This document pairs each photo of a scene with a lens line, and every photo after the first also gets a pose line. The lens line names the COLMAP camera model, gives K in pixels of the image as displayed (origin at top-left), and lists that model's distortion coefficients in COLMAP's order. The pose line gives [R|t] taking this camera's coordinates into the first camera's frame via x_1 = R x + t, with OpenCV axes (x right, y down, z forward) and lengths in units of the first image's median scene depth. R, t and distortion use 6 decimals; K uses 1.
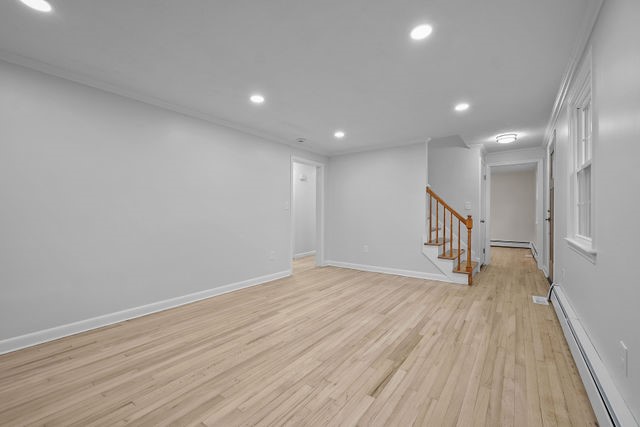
lens RADIAL K [[266.6, 0, 315.0], [0, 266.6, 210.5], [0, 0, 1]] dist [-0.000087, -0.000041]
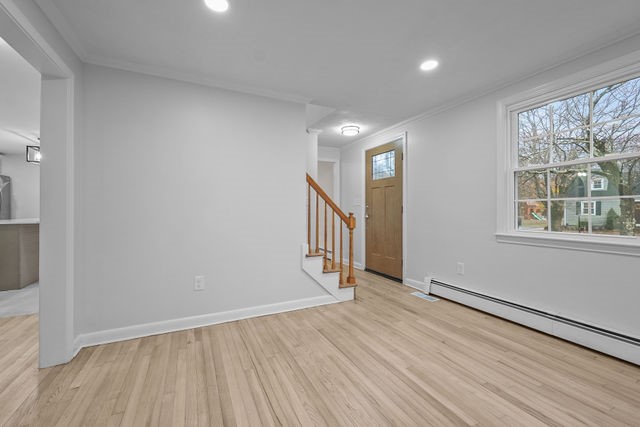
lens RADIAL K [[266.6, 0, 315.0], [0, 266.6, 210.5], [0, 0, 1]] dist [-0.000087, -0.000041]
pose [[0.468497, -0.000620, 0.883465, -0.276029], [-0.004964, 0.999982, 0.003334, 0.013212], [-0.883451, -0.005948, 0.468486, 1.058639]]
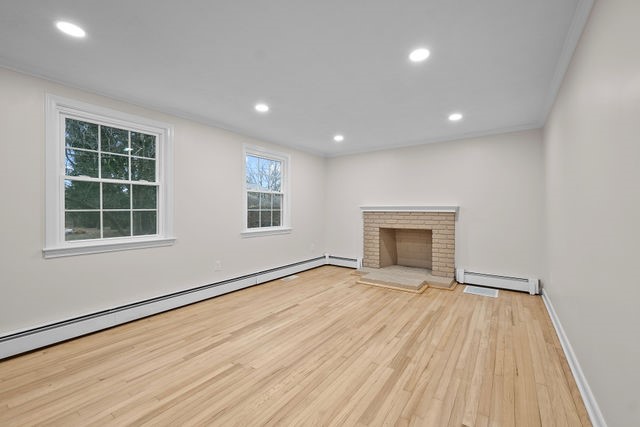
lens RADIAL K [[266.6, 0, 315.0], [0, 266.6, 210.5], [0, 0, 1]] dist [-0.000087, -0.000041]
pose [[-0.999720, 0.001863, -0.023568, 0.075456], [0.002035, 0.999971, -0.007298, -0.013526], [0.023554, -0.007344, -0.999696, 1.764451]]
